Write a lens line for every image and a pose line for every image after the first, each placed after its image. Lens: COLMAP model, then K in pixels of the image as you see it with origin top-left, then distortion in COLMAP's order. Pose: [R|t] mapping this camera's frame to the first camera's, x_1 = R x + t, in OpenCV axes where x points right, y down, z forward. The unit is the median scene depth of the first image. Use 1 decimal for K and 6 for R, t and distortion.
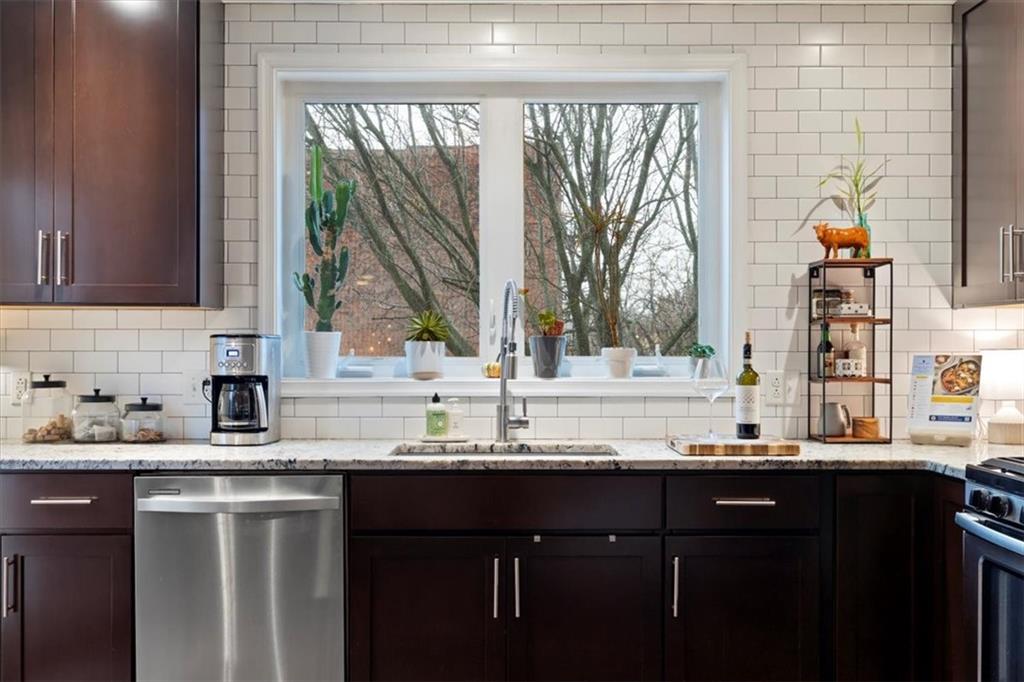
lens RADIAL K [[1040.8, 0, 512.0], [0, 1040.8, 341.0], [0, 0, 1]] dist [0.010356, 0.000914]
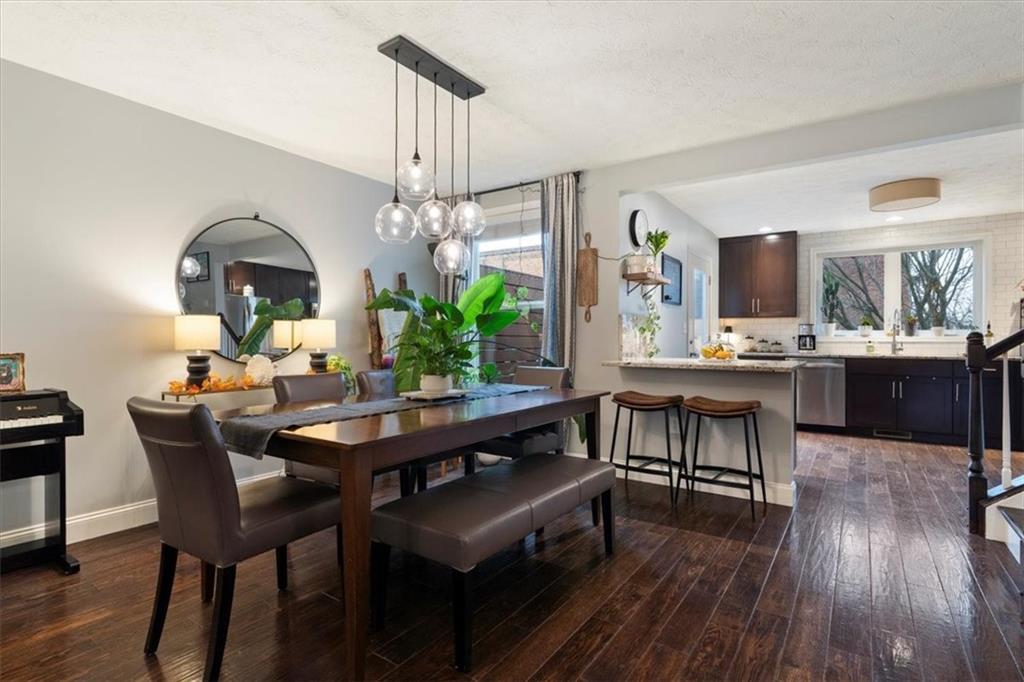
lens RADIAL K [[502.9, 0, 512.0], [0, 502.9, 341.0], [0, 0, 1]] dist [-0.003781, -0.000212]
pose [[0.812707, 0.003945, -0.582659, -0.066500], [-0.001413, 0.999987, 0.004798, 0.044891], [0.582671, -0.003076, 0.812702, -1.048713]]
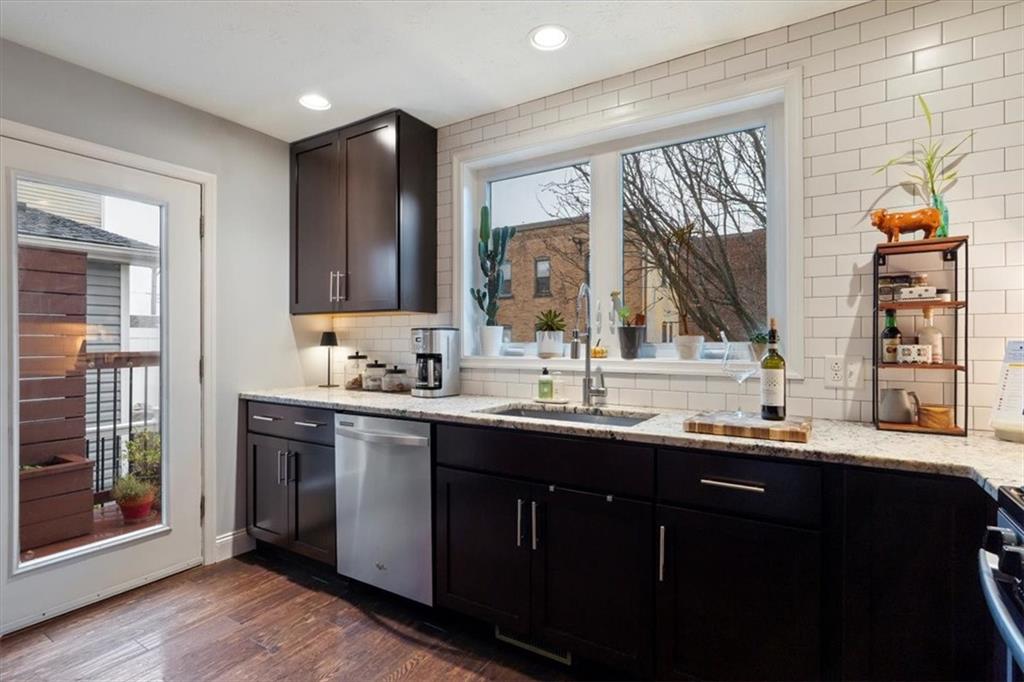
lens RADIAL K [[502.9, 0, 512.0], [0, 502.9, 341.0], [0, 0, 1]] dist [-0.003781, -0.000212]
pose [[0.841576, -0.000901, -0.540138, 0.256343], [0.003320, 0.999988, 0.003504, 0.010735], [0.540129, -0.004742, 0.841569, 0.395224]]
